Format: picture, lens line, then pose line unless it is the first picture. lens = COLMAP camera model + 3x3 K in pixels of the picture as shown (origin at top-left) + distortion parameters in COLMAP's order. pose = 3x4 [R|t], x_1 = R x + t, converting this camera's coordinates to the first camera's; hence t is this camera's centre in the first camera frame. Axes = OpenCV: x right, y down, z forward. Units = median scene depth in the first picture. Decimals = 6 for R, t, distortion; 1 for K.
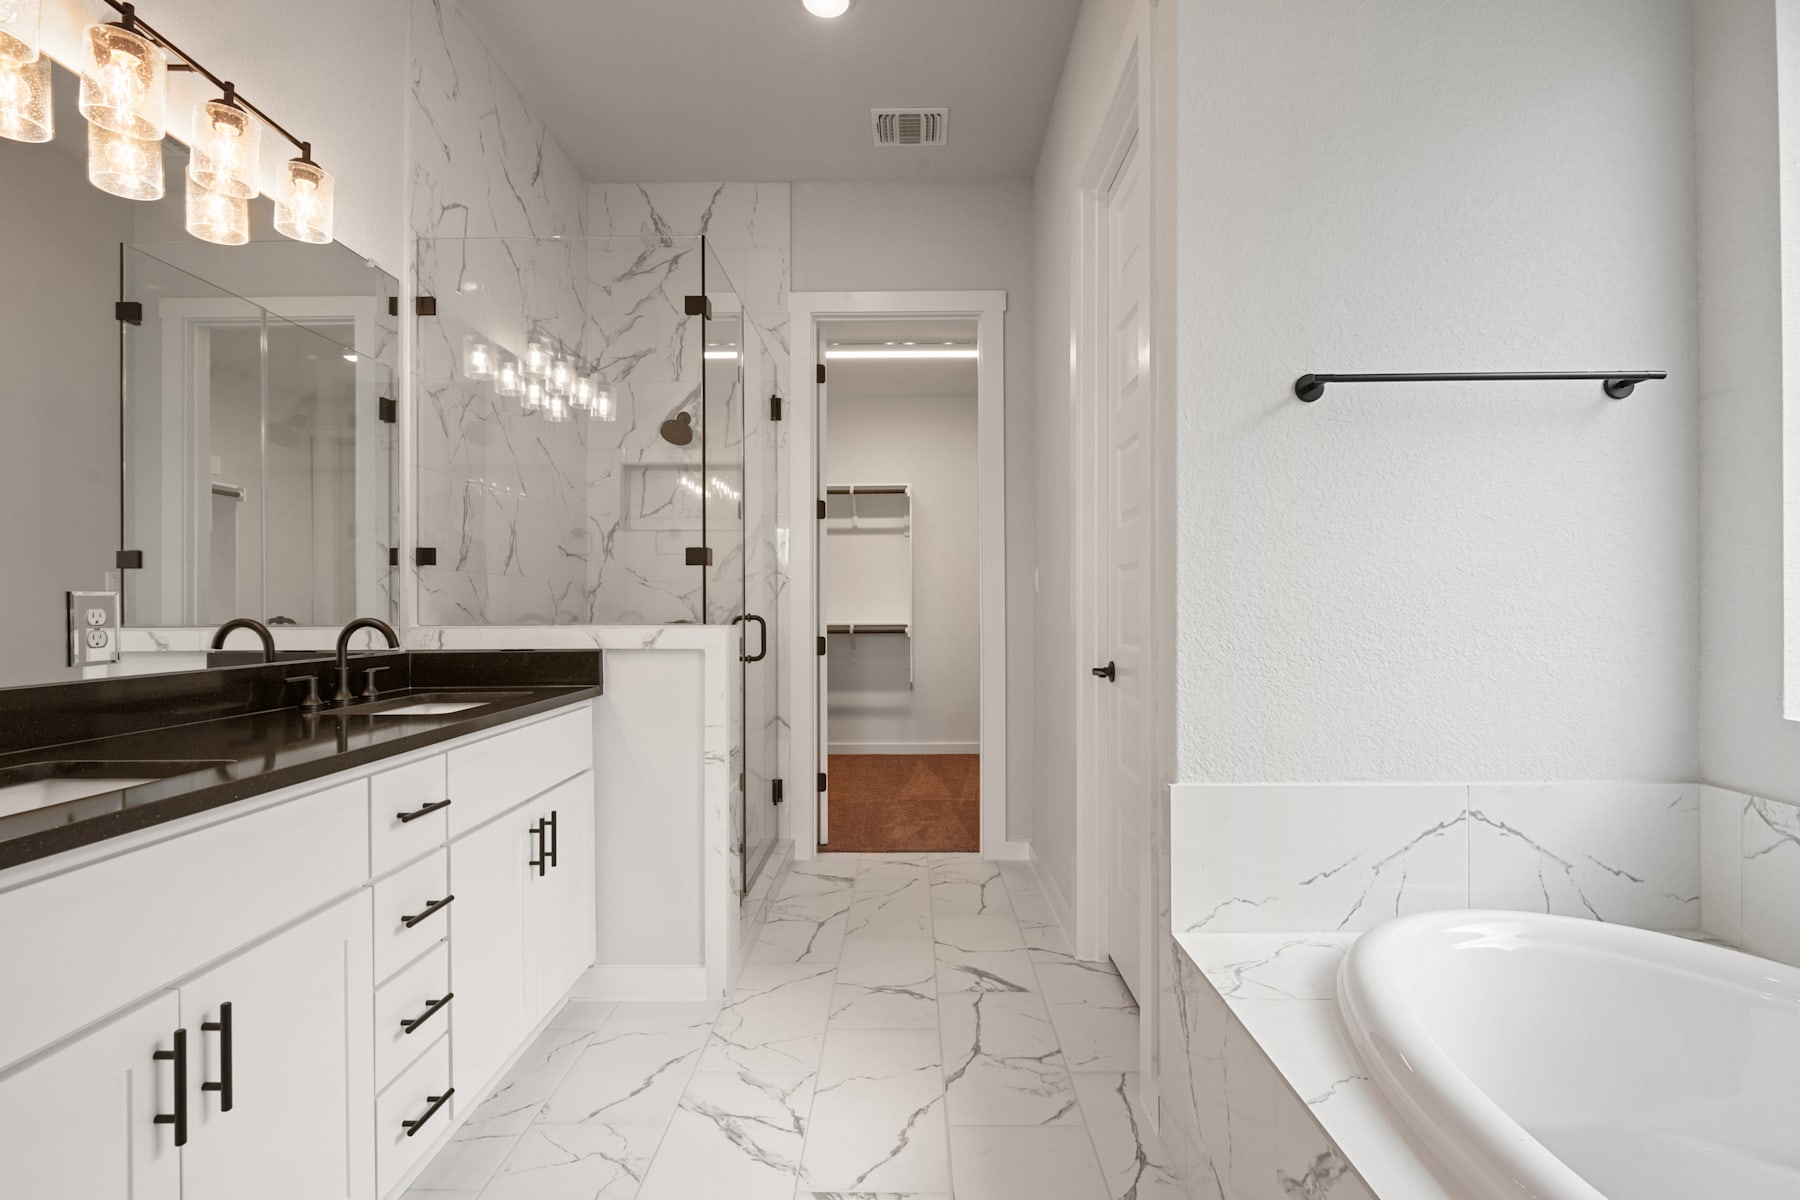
lens RADIAL K [[820.5, 0, 901.0], [0, 820.5, 607.3], [0, 0, 1]] dist [0.000528, -0.003880]
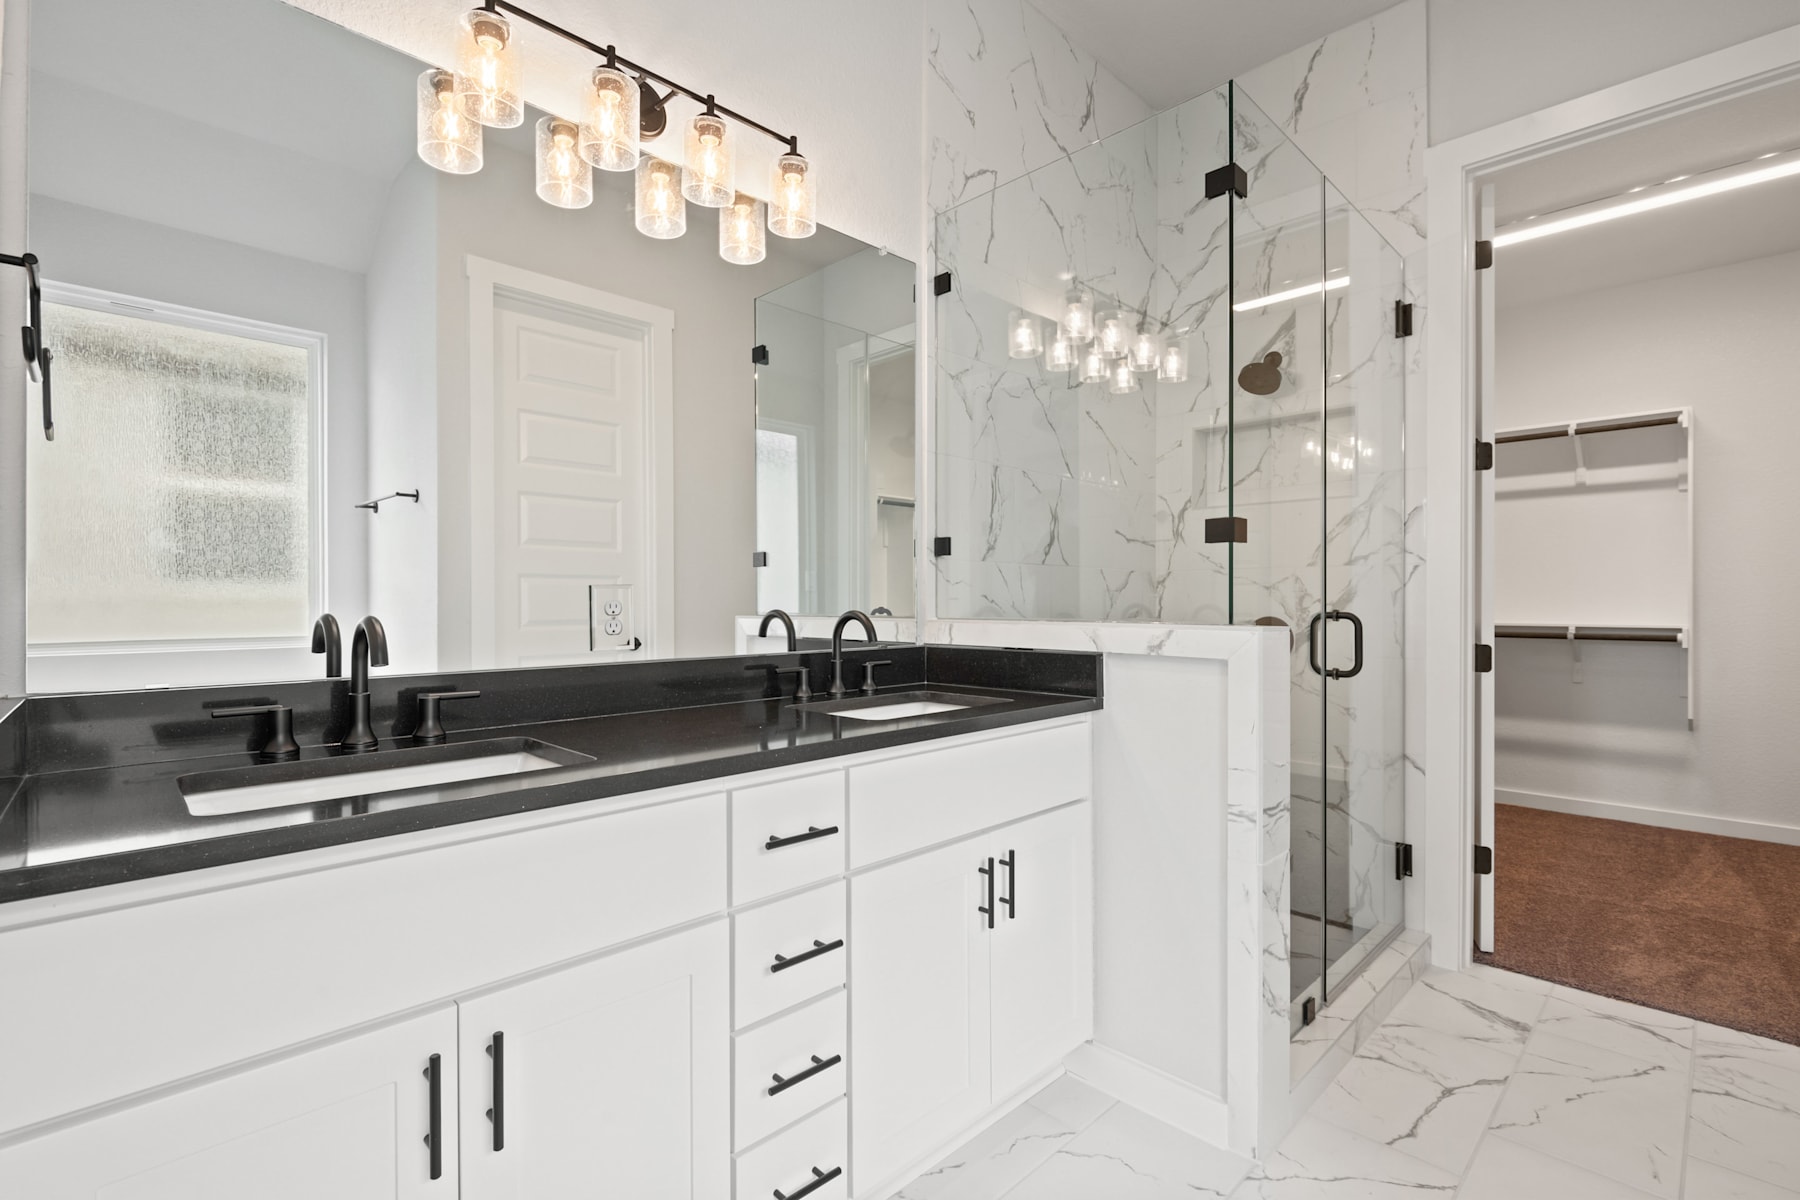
lens RADIAL K [[820.5, 0, 899.2], [0, 820.5, 602.8], [0, 0, 1]] dist [0.000528, -0.003880]
pose [[0.709402, 0.004598, -0.704789, 0.046781], [-0.002275, 0.999988, 0.004234, -0.000154], [0.704801, -0.001401, 0.709404, 0.228766]]
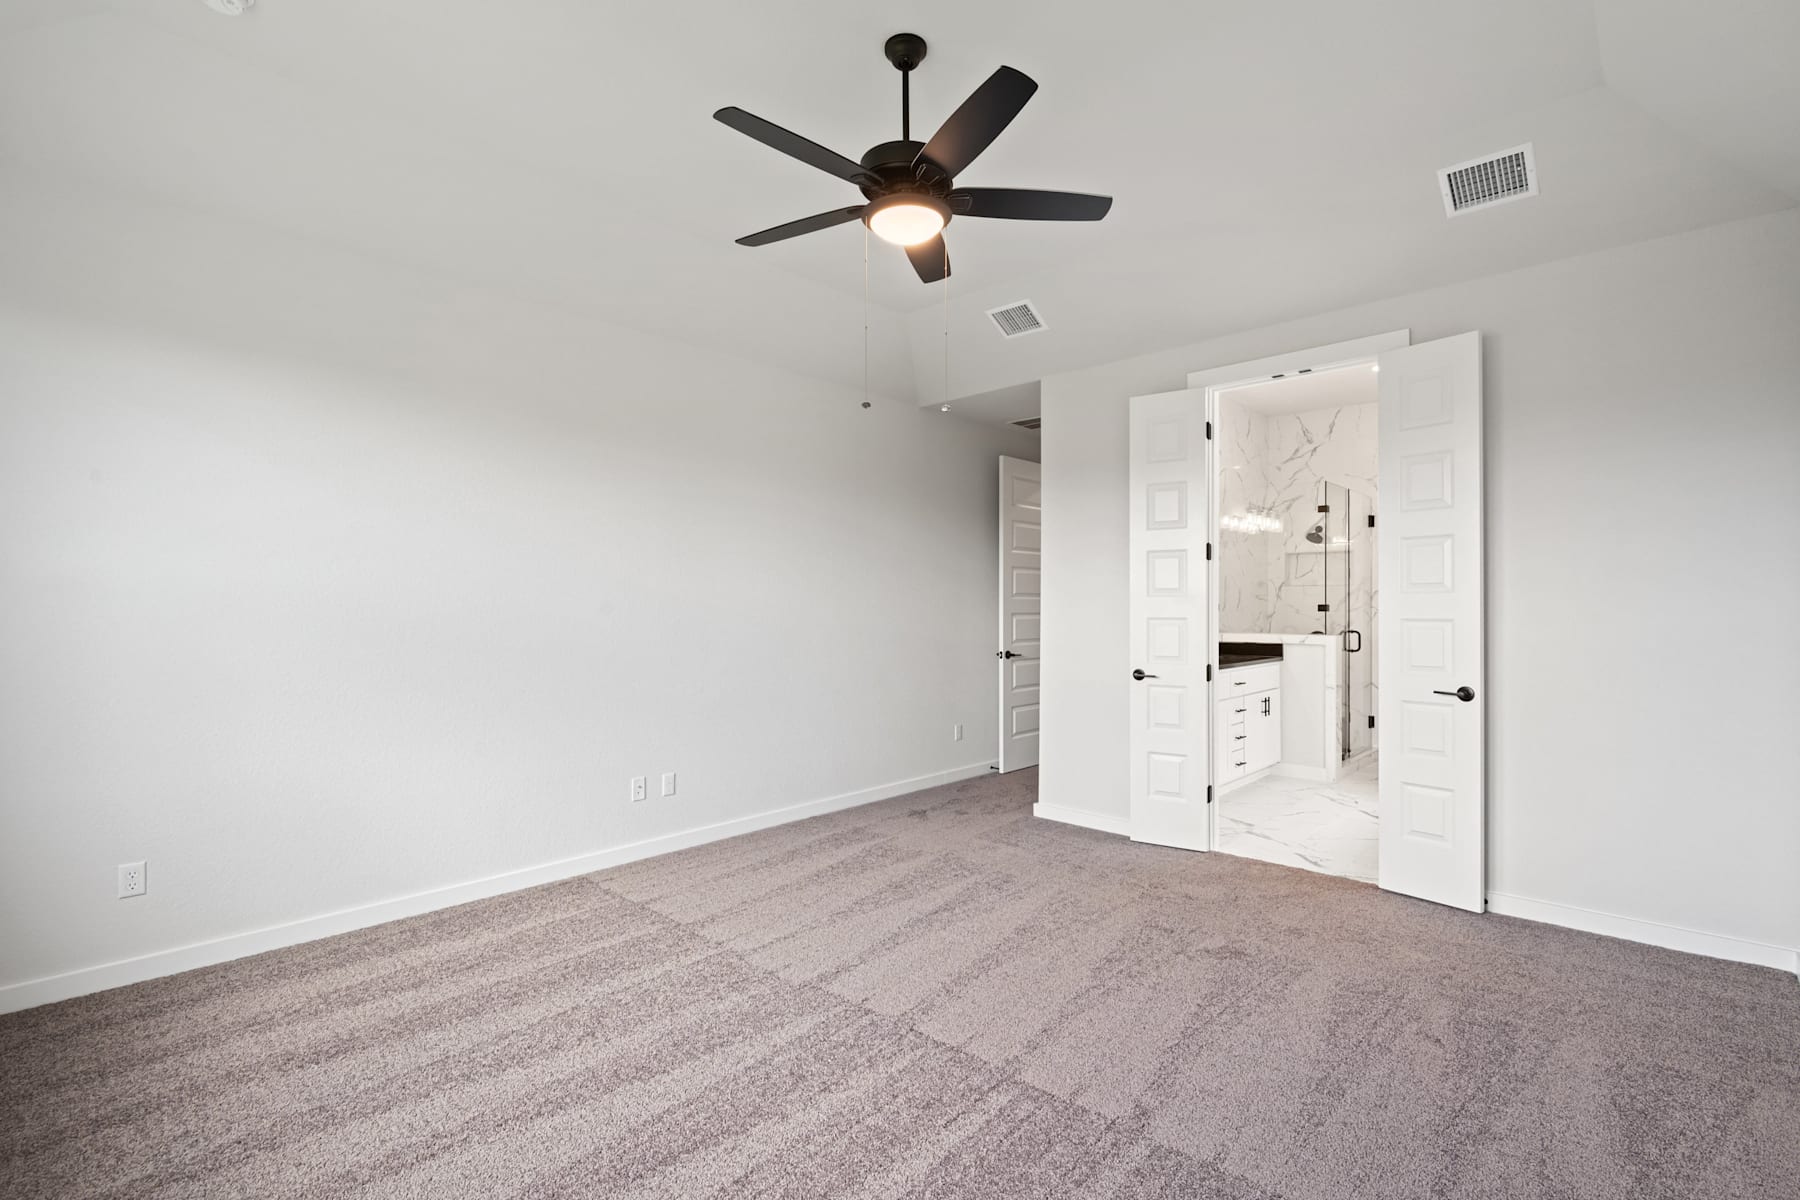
lens RADIAL K [[820.5, 0, 899.5], [0, 820.5, 605.7], [0, 0, 1]] dist [0.000528, -0.003880]
pose [[0.738964, 0.003564, -0.673735, 0.388753], [-0.004210, 0.999991, 0.000673, -0.051310], [0.673731, 0.002339, 0.738973, -1.382629]]
